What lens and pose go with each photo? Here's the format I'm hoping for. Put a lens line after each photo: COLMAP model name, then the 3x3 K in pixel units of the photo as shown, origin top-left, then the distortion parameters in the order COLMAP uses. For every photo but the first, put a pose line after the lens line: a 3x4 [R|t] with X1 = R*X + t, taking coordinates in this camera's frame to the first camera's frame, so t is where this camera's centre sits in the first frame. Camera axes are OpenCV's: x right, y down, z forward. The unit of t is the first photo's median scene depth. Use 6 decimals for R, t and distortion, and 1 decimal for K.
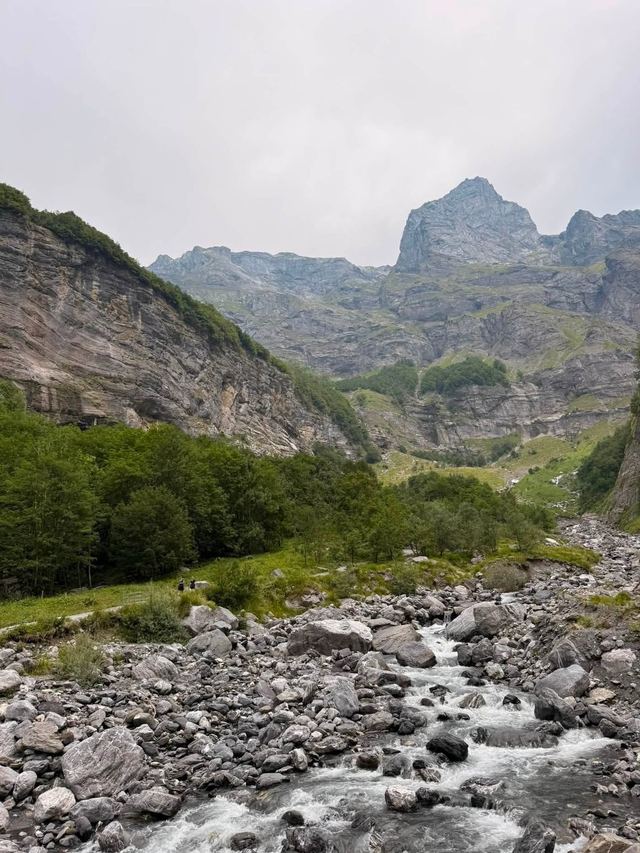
lens RADIAL K [[589.6, 0, 320.0], [0, 589.6, 426.5], [0, 0, 1]] dist [0.203083, -0.432736]
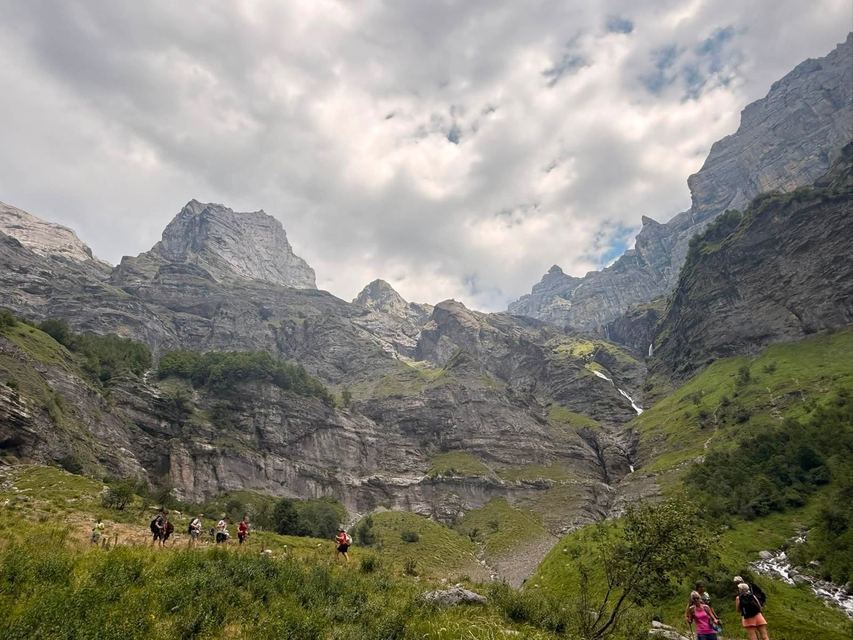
lens RADIAL K [[599.1, 0, 423.9], [0, 599.1, 309.9], [0, 0, 1]] dist [0.011033, 0.003174]
pose [[0.777778, 0.364699, 0.511914, 0.079136], [-0.160387, 0.902646, -0.399382, 0.055260], [-0.607731, 0.228527, 0.760551, 0.543935]]
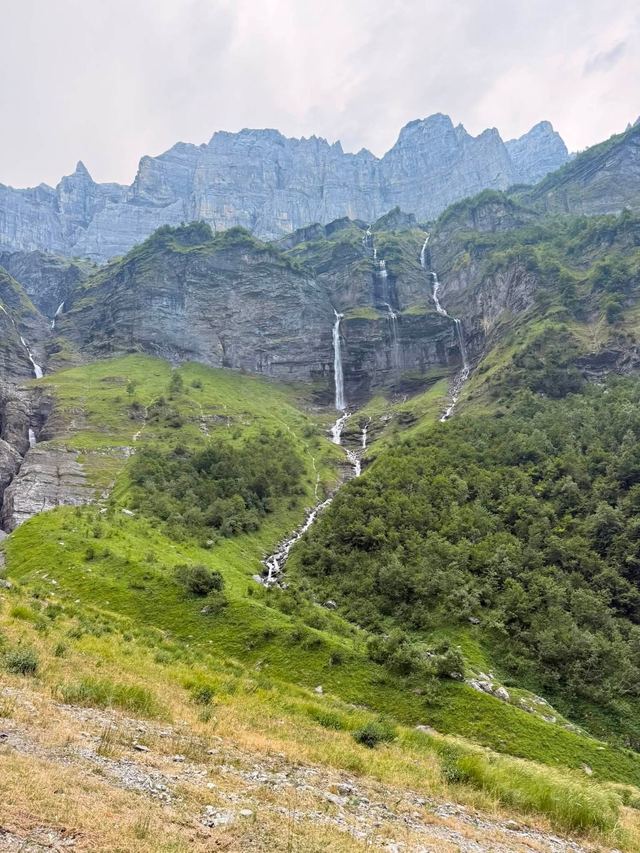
lens RADIAL K [[589.6, 0, 320.0], [0, 589.6, 426.5], [0, 0, 1]] dist [0.203083, -0.432736]
pose [[-0.101129, 0.349517, 0.931456, 0.089722], [-0.238704, 0.900383, -0.363773, 0.052040], [-0.965812, -0.259131, -0.007624, 0.682586]]
